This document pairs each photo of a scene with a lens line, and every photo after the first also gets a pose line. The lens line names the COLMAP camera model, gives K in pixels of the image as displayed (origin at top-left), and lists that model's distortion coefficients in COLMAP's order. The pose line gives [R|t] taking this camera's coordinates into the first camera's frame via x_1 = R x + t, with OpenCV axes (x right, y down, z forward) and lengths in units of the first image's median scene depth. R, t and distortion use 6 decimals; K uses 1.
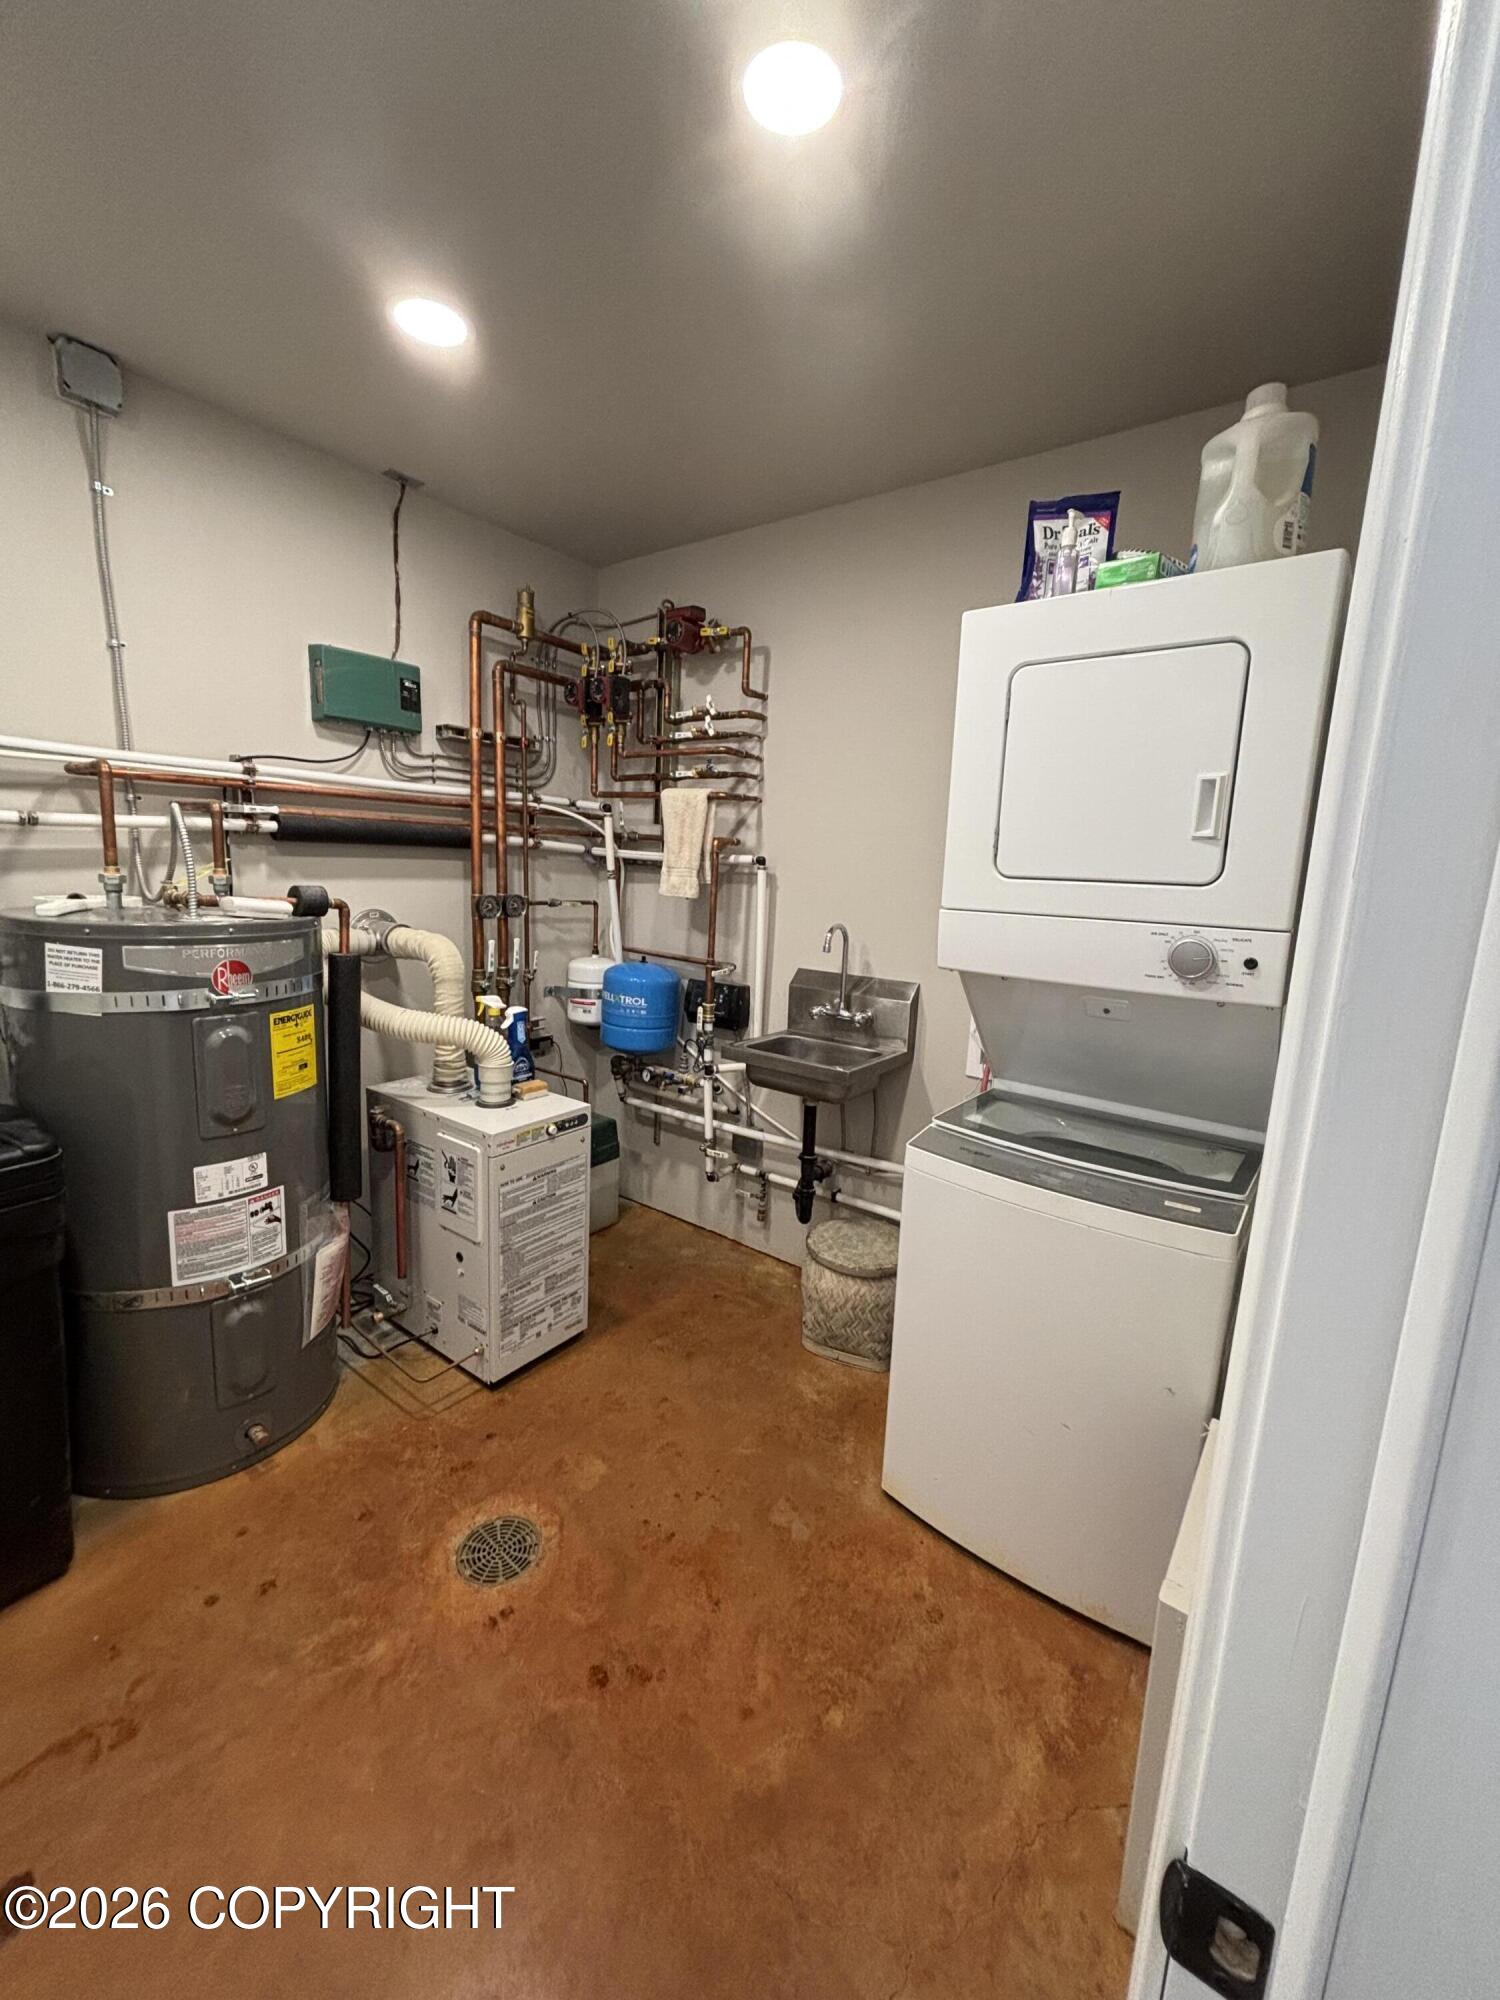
lens RADIAL K [[817.0, 0, 751.2], [0, 817.0, 990.7], [0, 0, 1]] dist [-0.001190, -0.000026]
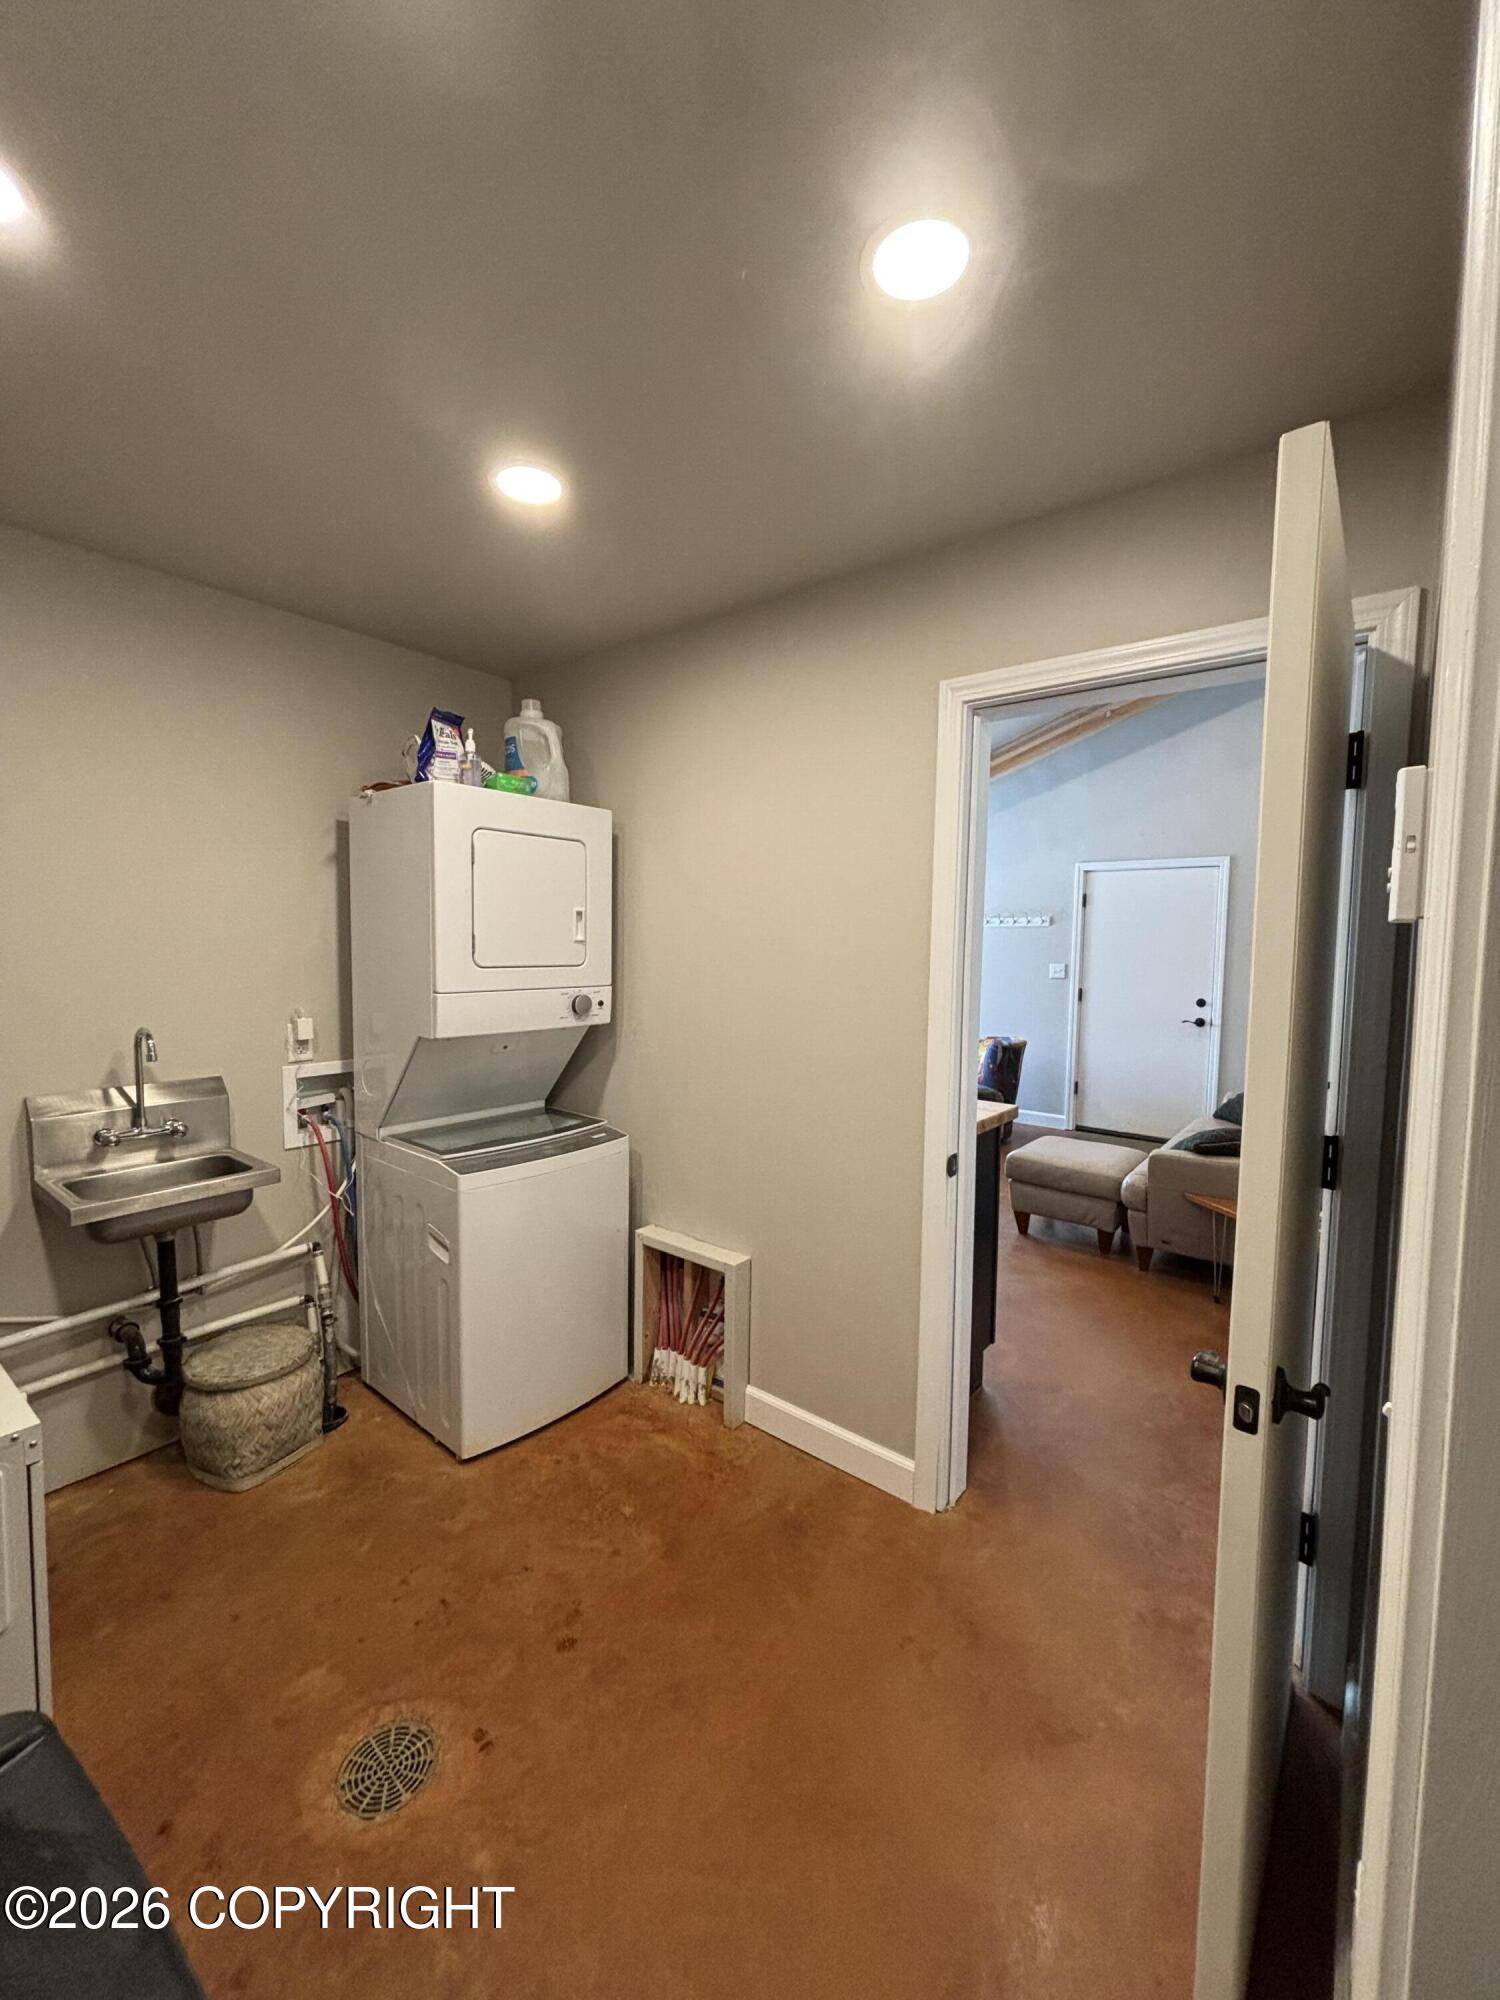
lens RADIAL K [[806.9, 0, 745.4], [0, 806.9, 1004.1], [0, 0, 1]] dist [0.011218, -0.000034]
pose [[0.037159, -0.116983, 0.992438, -1.106490], [0.154952, 0.981787, 0.109926, -0.161321], [-0.987223, 0.149696, 0.054609, 0.464944]]
